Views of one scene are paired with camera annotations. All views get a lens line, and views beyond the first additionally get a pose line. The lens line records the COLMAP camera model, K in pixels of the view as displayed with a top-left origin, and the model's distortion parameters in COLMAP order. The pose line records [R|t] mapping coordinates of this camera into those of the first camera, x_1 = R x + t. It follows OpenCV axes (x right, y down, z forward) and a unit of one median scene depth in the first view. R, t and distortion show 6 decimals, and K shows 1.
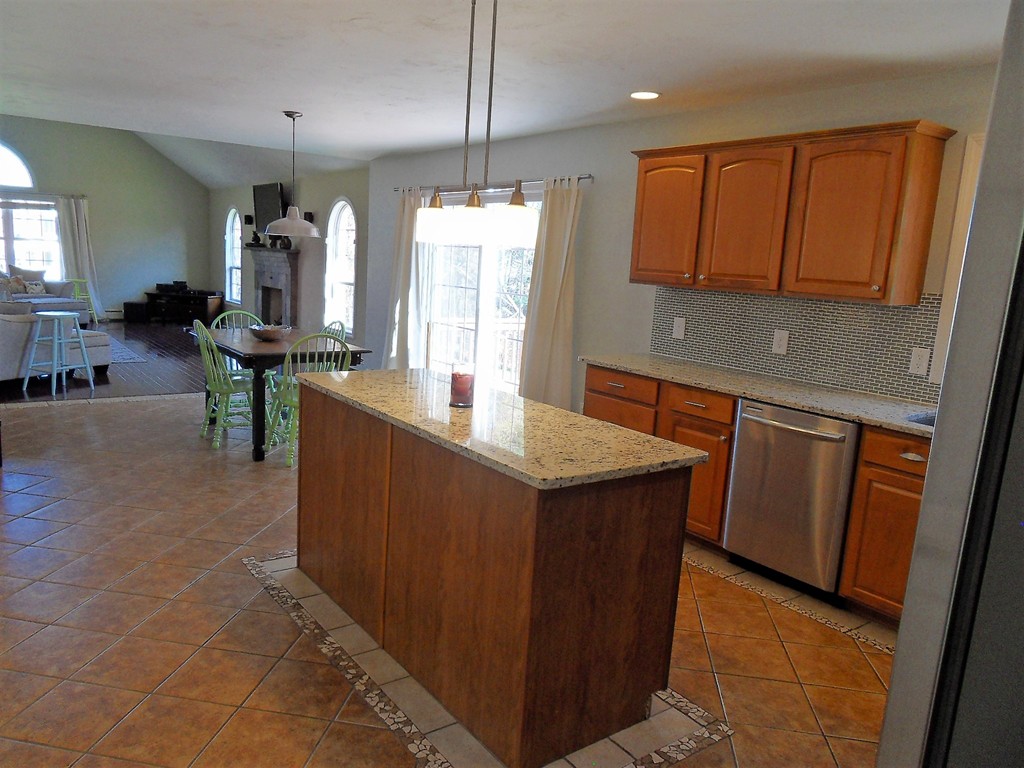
lens RADIAL K [[767.7, 0, 504.1], [0, 767.7, 386.2], [0, 0, 1]] dist [-0.004459, 0.002372]
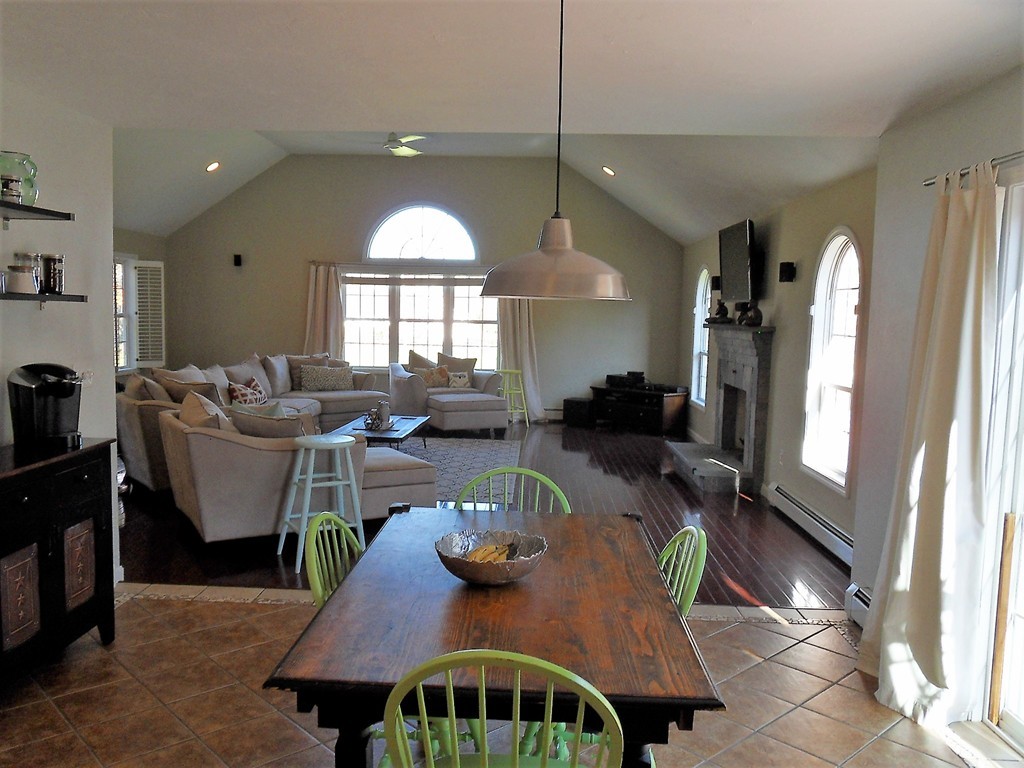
lens RADIAL K [[864.7, 0, 480.0], [0, 864.7, 389.0], [0, 0, 1]] dist [-0.025376, -0.000546]
pose [[0.780915, 0.019898, -0.624321, -0.022107], [-0.083189, 0.993902, -0.072377, -0.052092], [0.619074, 0.108457, 0.777808, 0.286852]]
